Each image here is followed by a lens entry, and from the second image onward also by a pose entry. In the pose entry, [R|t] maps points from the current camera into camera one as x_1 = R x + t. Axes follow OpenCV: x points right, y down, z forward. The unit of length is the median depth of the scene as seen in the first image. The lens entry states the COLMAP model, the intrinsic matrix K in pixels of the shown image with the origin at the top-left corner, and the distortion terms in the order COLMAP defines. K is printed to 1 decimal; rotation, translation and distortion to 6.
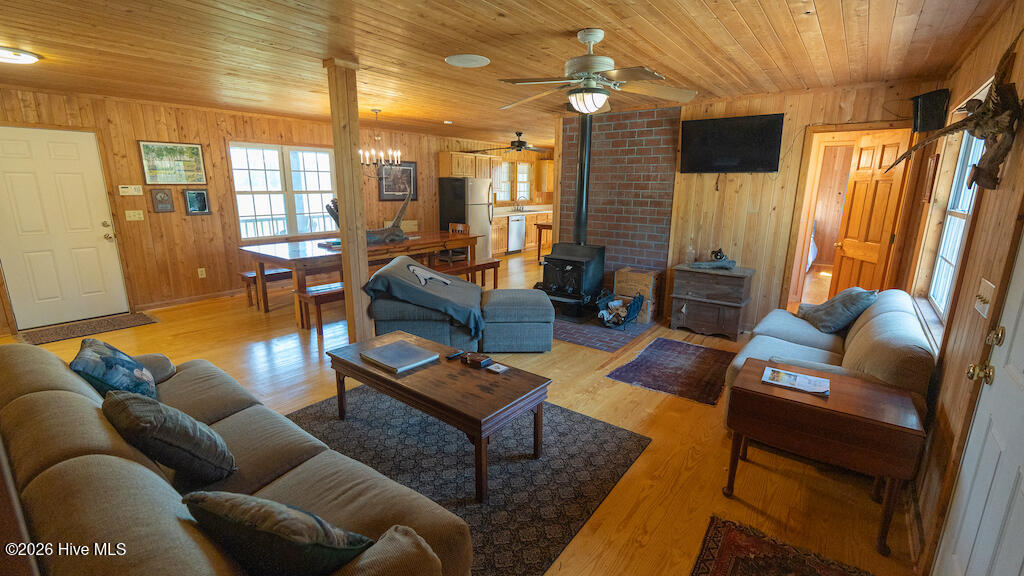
lens RADIAL K [[447.3, 0, 512.0], [0, 447.3, 288.0], [0, 0, 1]] dist [-0.003510, -0.000280]
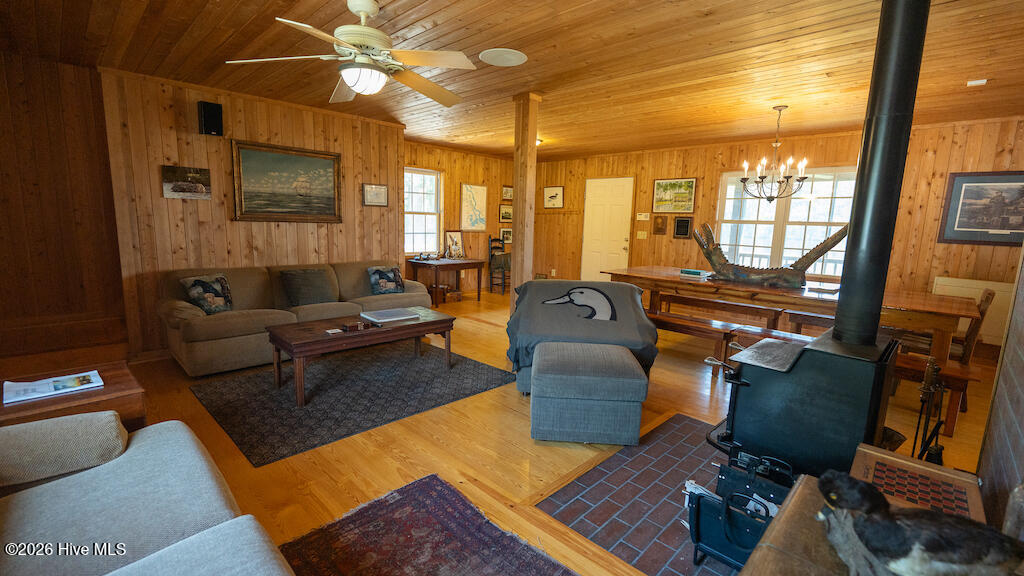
lens RADIAL K [[447.3, 0, 512.0], [0, 447.3, 288.0], [0, 0, 1]] dist [-0.003510, -0.000280]
pose [[-0.117622, 0.136768, -0.983595, 0.515805], [-0.252647, 0.953758, 0.162832, -0.121580], [0.960383, 0.267655, -0.077629, 0.715146]]
